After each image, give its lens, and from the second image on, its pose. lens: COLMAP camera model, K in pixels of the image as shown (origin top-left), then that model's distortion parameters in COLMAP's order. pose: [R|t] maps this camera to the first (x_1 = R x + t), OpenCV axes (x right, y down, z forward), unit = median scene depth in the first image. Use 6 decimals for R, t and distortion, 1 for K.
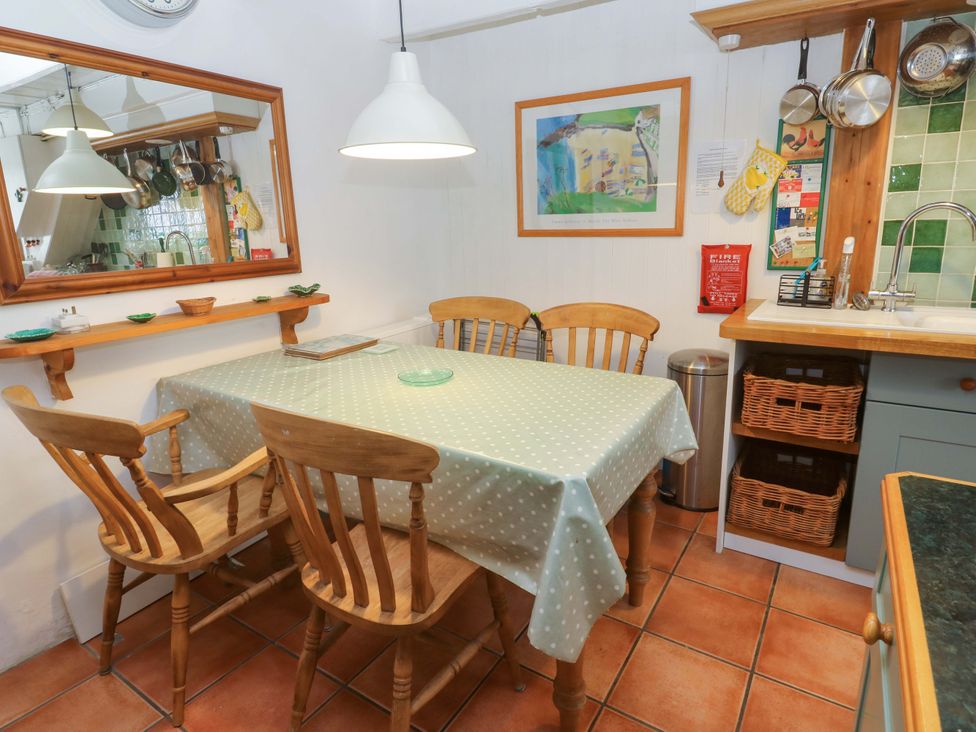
lens RADIAL K [[559.8, 0, 498.5], [0, 559.8, 356.4], [0, 0, 1]] dist [-0.005200, -0.010108]
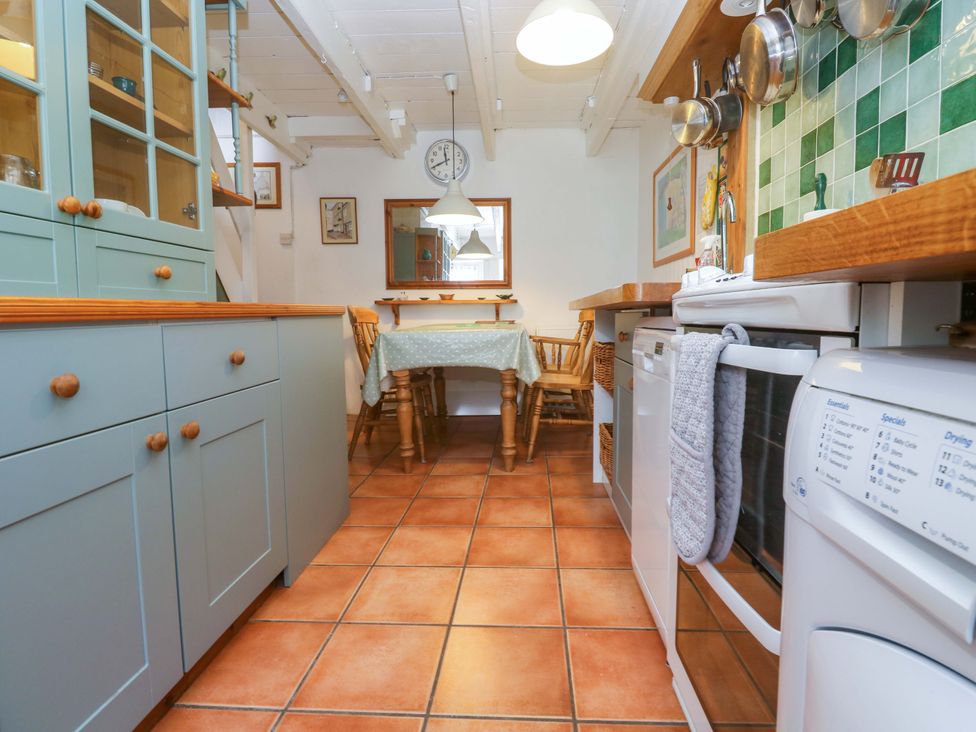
lens RADIAL K [[505.3, 0, 494.8], [0, 505.3, 348.9], [0, 0, 1]] dist [-0.002982, -0.009953]
pose [[0.478241, 0.077905, -0.874766, 1.255730], [-0.206746, 0.978051, -0.025926, 0.120770], [0.853546, 0.193253, 0.483851, 0.163816]]
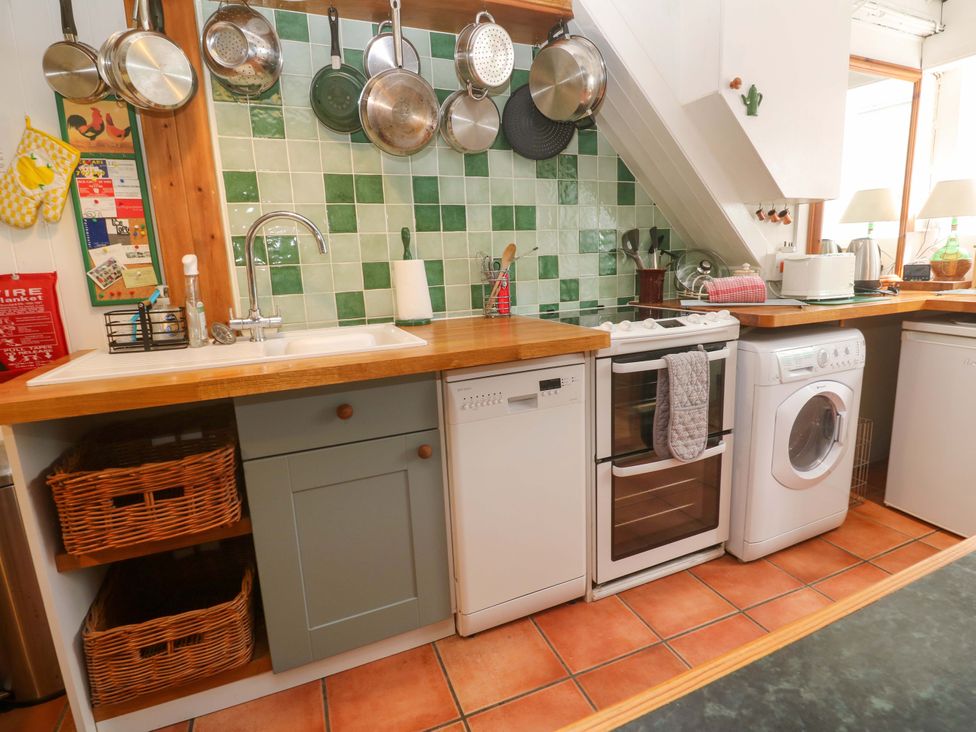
lens RADIAL K [[505.3, 0, 498.1], [0, 505.3, 357.0], [0, 0, 1]] dist [-0.002982, -0.009953]
pose [[0.567029, -0.152820, 0.809397, 0.267989], [0.213995, 0.976229, 0.034403, -0.006496], [-0.795415, 0.153699, 0.586253, 0.252576]]
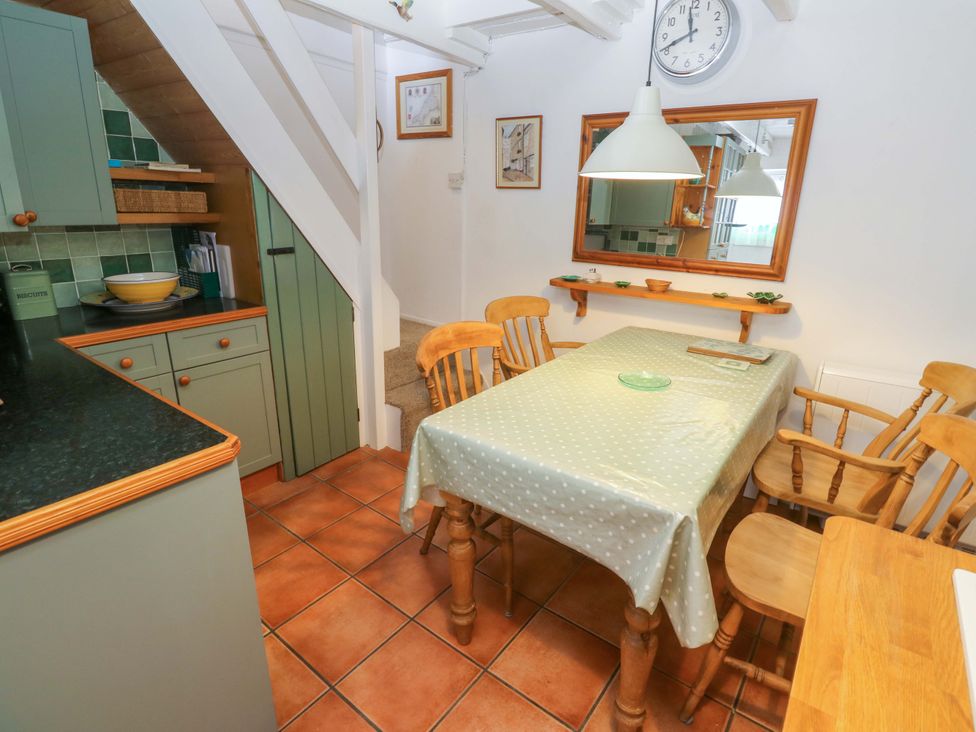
lens RADIAL K [[505.3, 0, 502.6], [0, 505.3, 352.7], [0, 0, 1]] dist [-0.002982, -0.009953]
pose [[-0.081003, 0.302193, -0.949799, 0.657639], [-0.253914, 0.915234, 0.312850, -0.204909], [0.963829, 0.266509, 0.002595, 0.582260]]
